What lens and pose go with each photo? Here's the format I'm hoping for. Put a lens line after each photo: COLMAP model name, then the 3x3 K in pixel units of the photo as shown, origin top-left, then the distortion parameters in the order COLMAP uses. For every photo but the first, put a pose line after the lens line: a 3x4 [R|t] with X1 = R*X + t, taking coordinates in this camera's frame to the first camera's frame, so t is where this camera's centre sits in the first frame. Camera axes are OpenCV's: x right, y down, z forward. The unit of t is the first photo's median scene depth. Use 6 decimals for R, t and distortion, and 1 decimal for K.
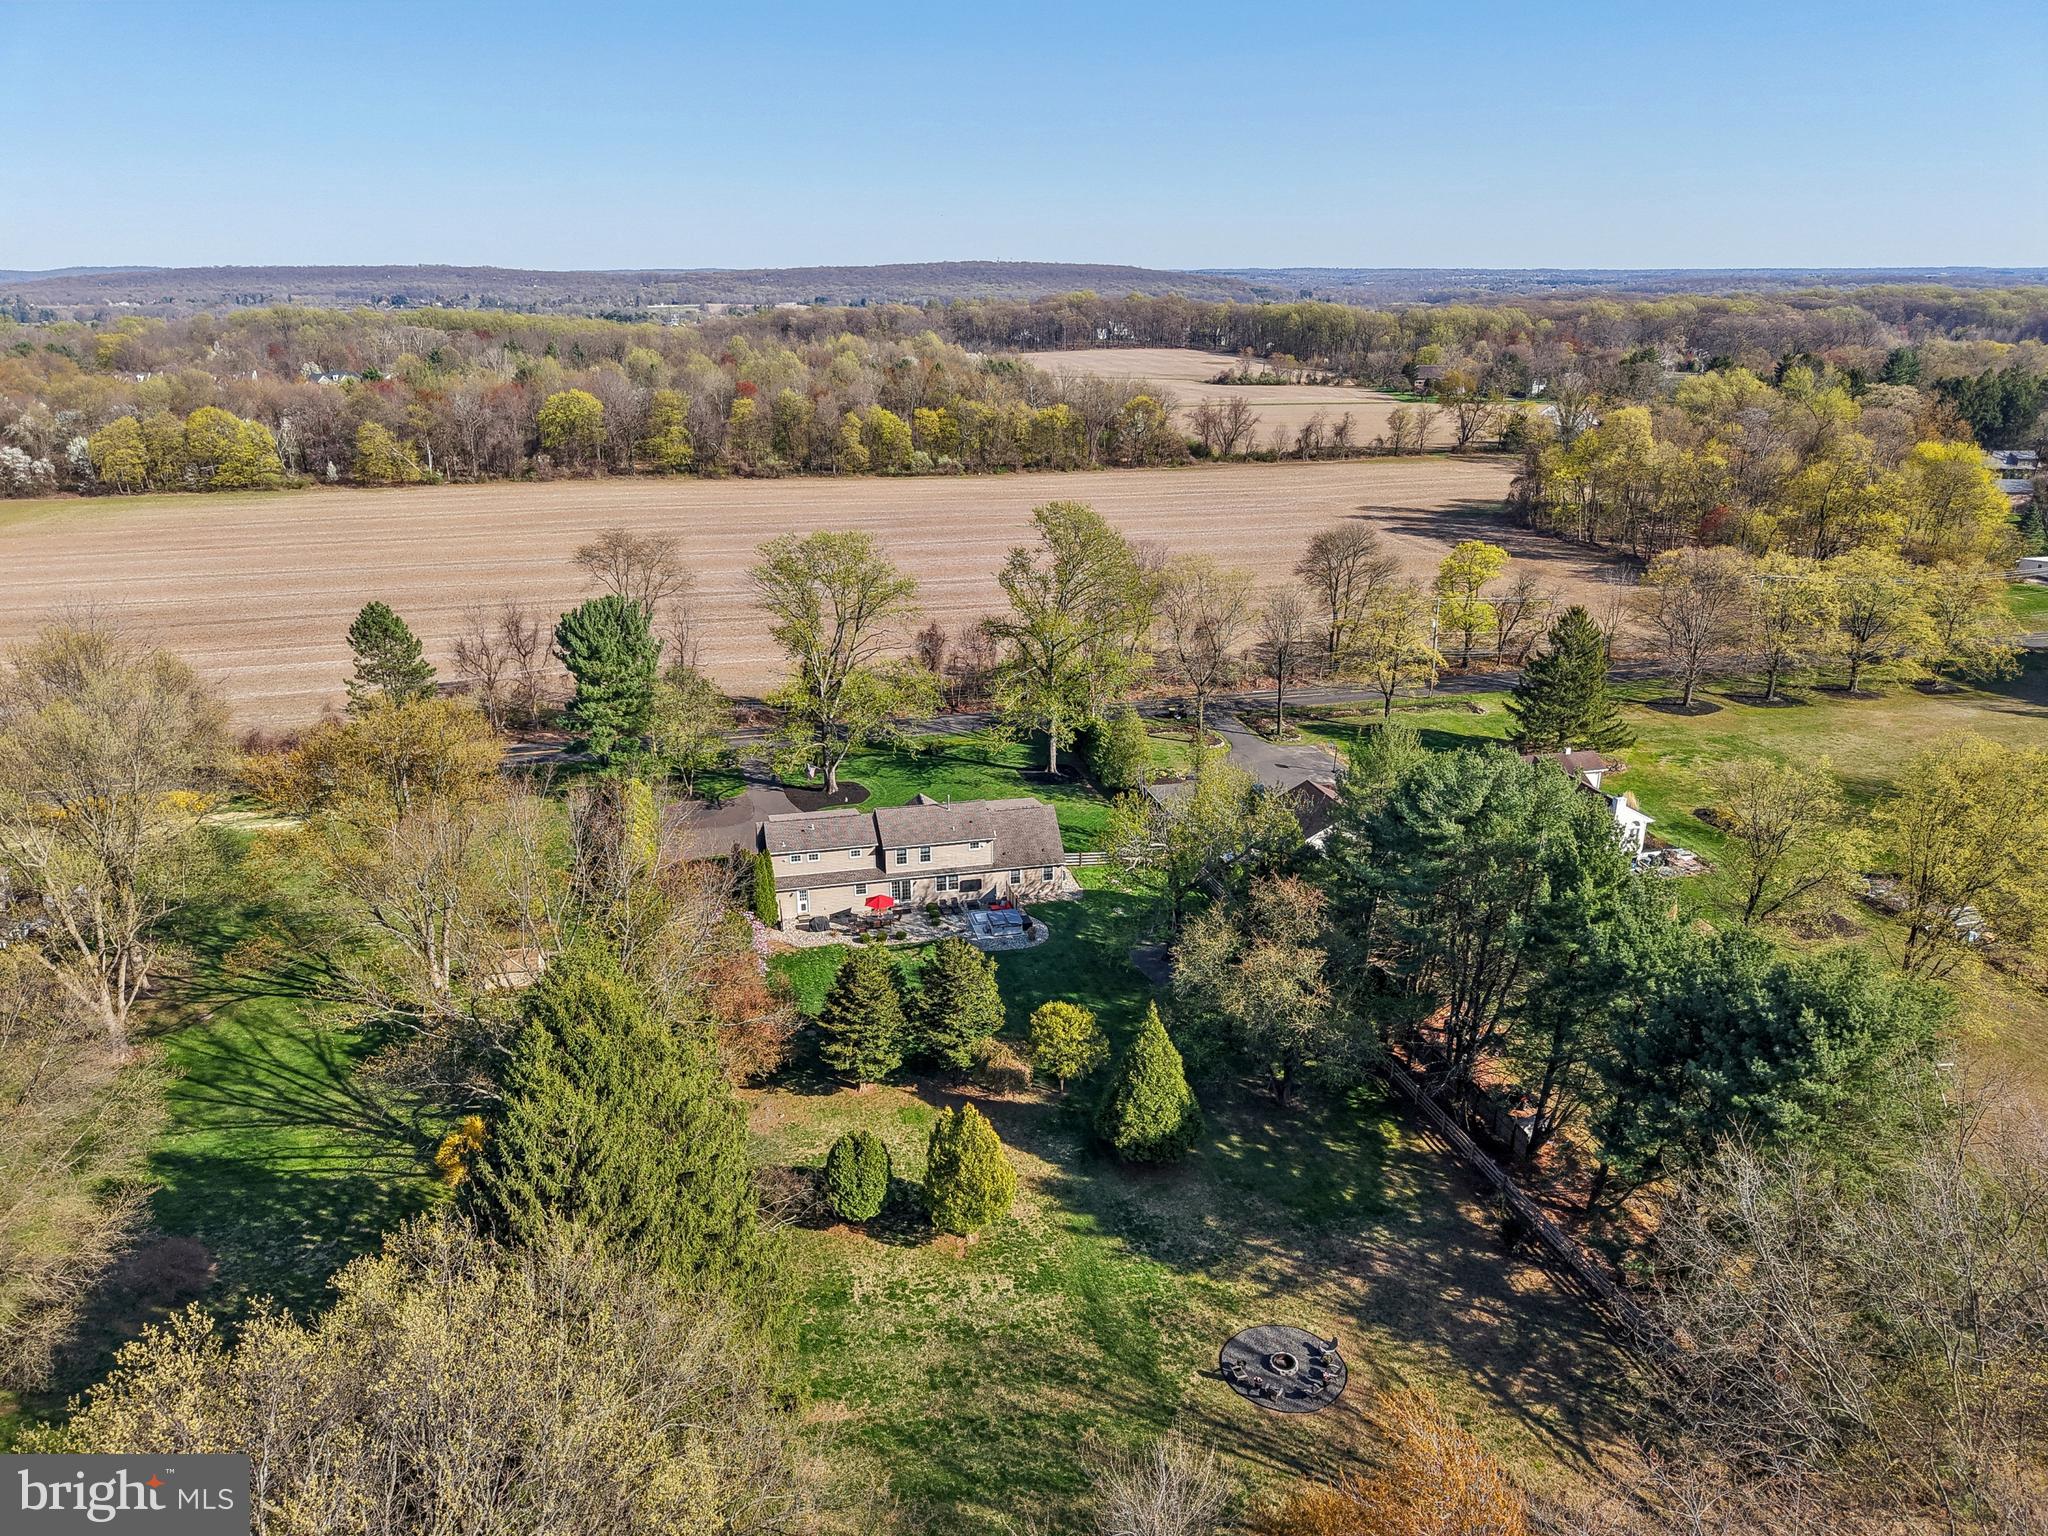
lens RADIAL K [[1393.7, 0, 1024.0], [0, 1393.7, 768.0], [0, 0, 1]] dist [0.003963, -0.004322]
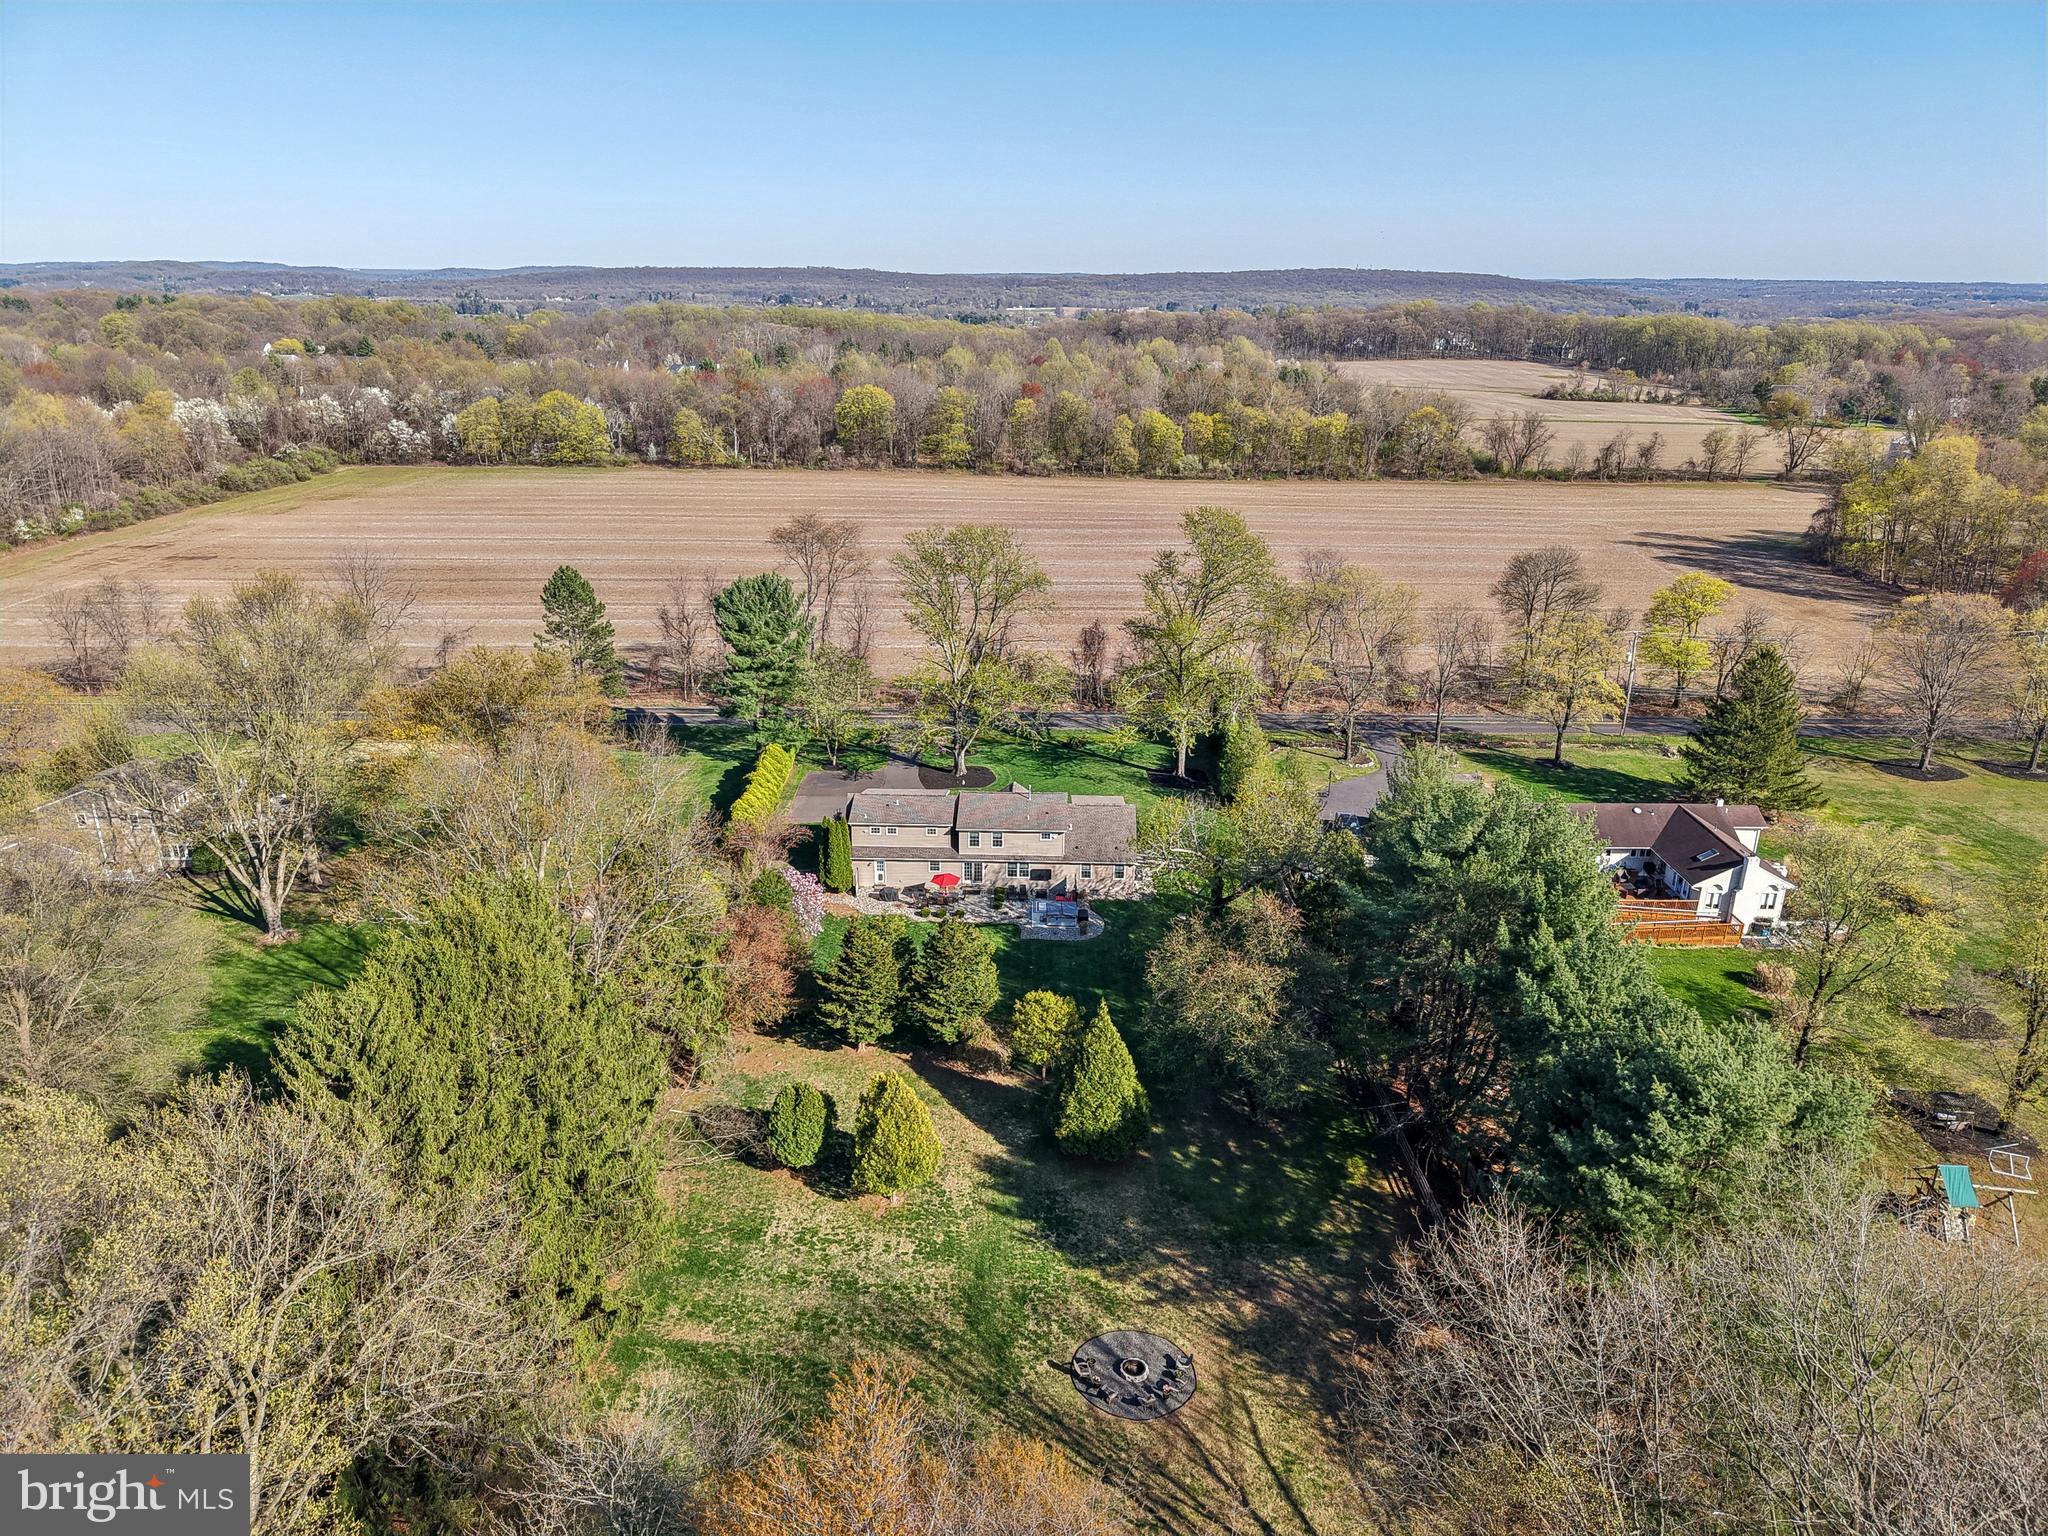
lens RADIAL K [[1379.9, 0, 1021.1], [0, 1379.9, 765.2], [0, 0, 1]] dist [0.006060, -0.003560]
pose [[0.969945, 0.090483, -0.225874, 0.169892], [-0.091053, 0.995815, 0.007915, -0.002557], [0.225645, 0.012890, 0.974124, 0.007458]]
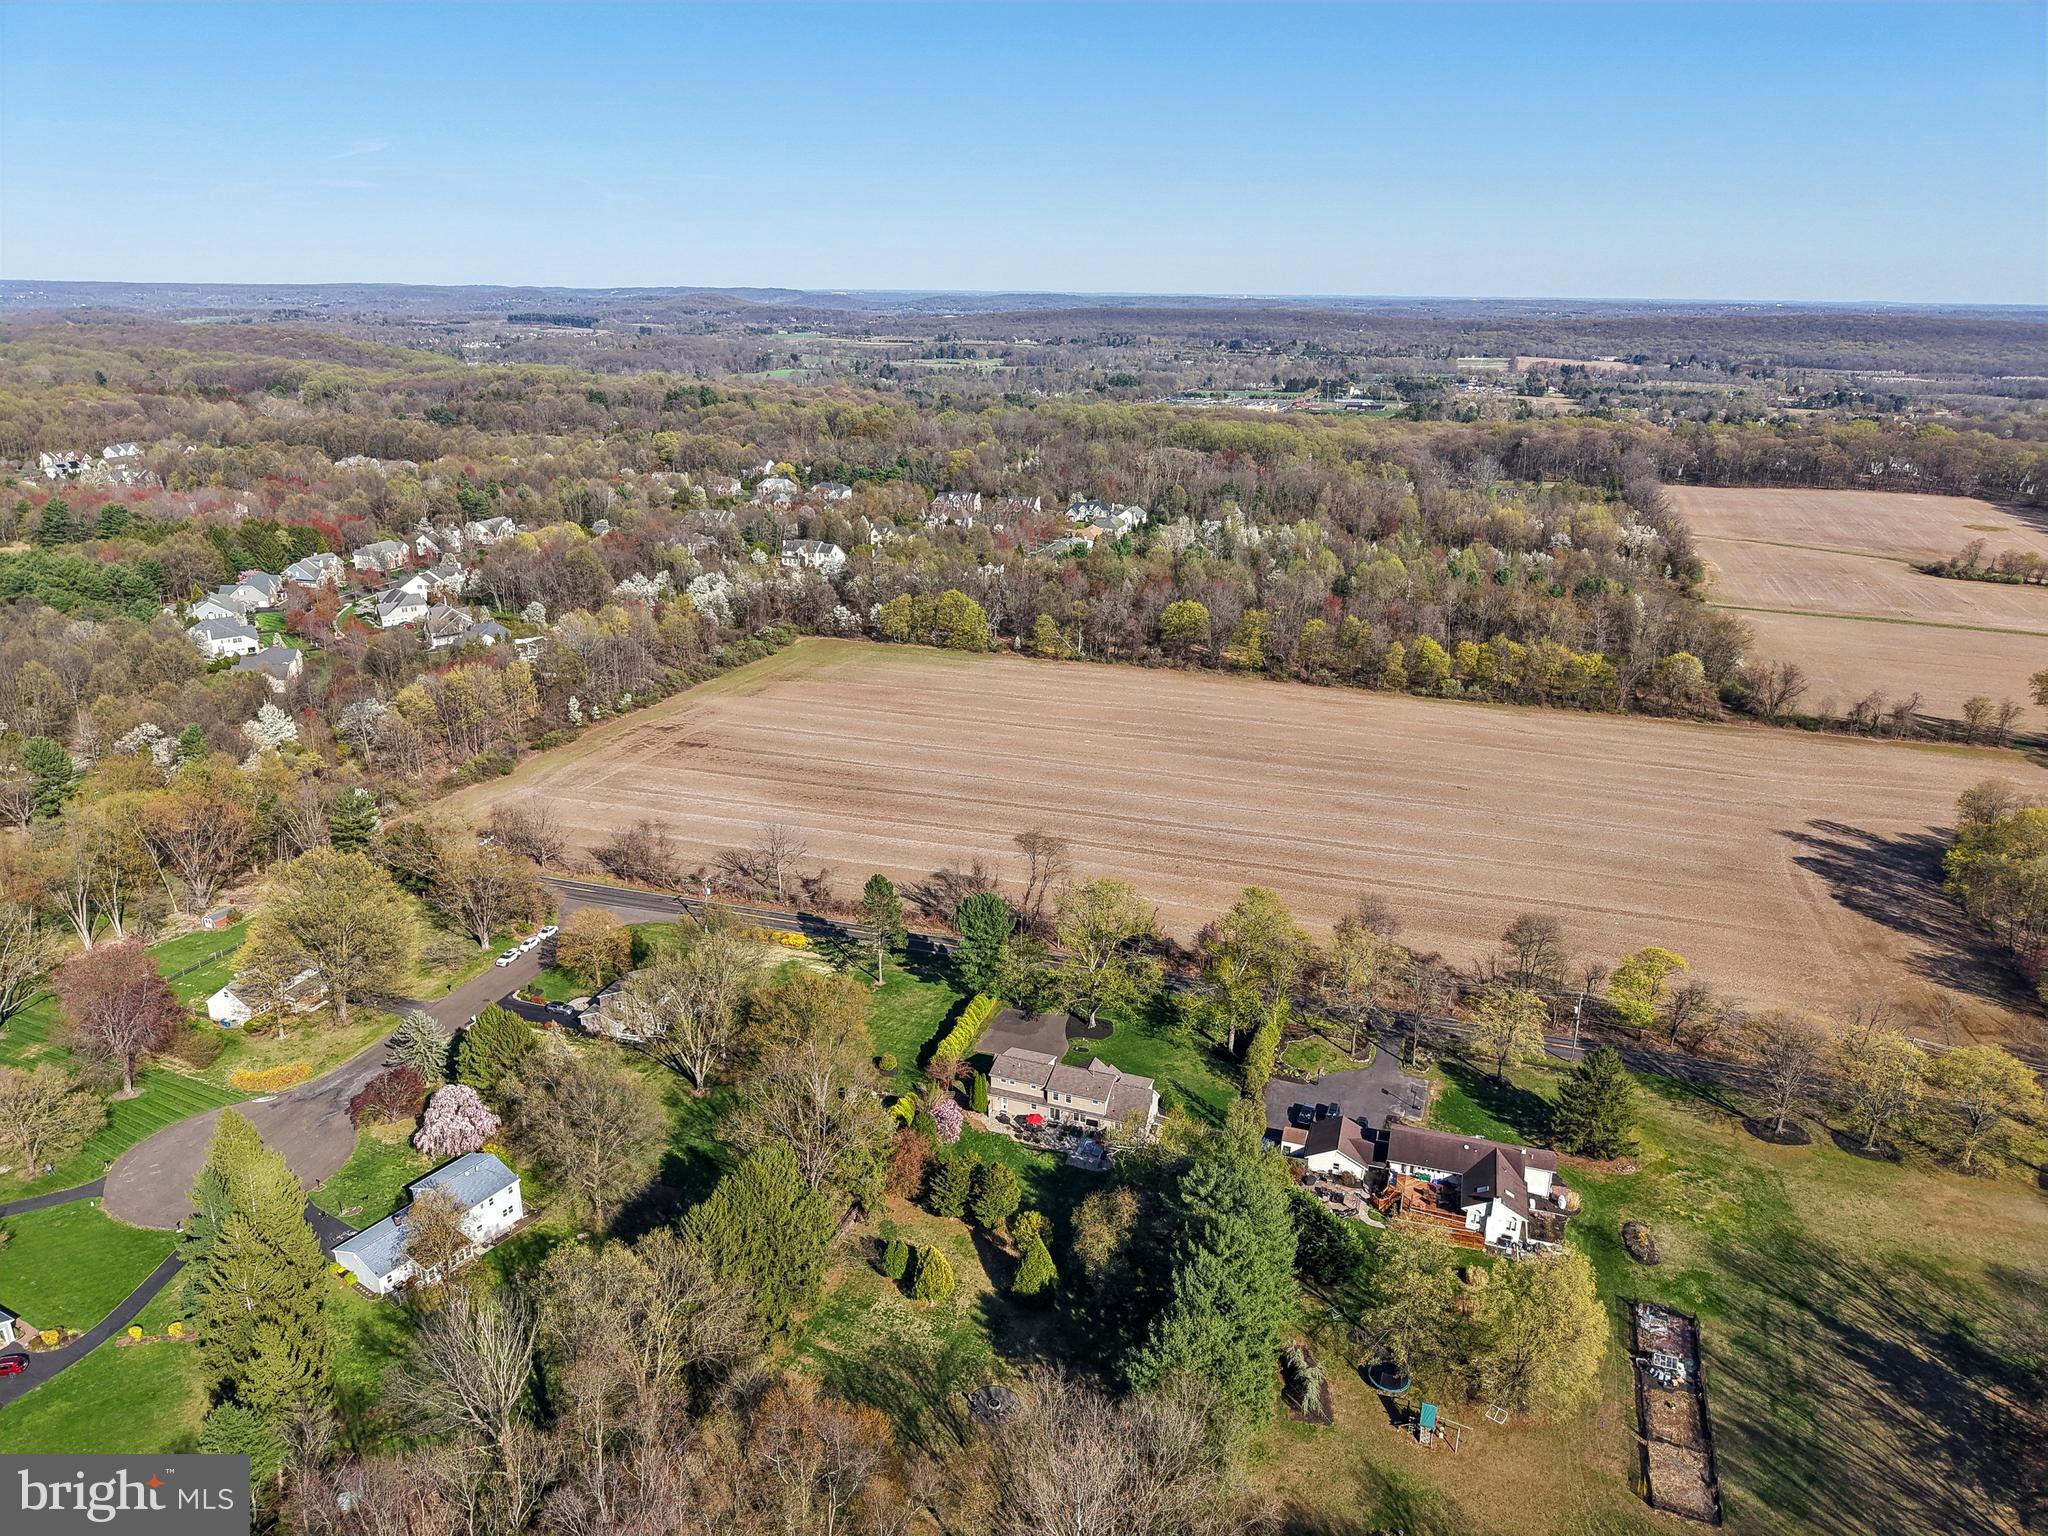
lens RADIAL K [[1370.1, 0, 1019.8], [0, 1370.1, 765.0], [0, 0, 1]] dist [0.021649, -0.023713]
pose [[0.846029, 0.184390, -0.500236, 0.680757], [-0.192691, 0.980615, 0.035570, -0.411104], [0.497097, 0.066297, 0.865158, -0.599165]]
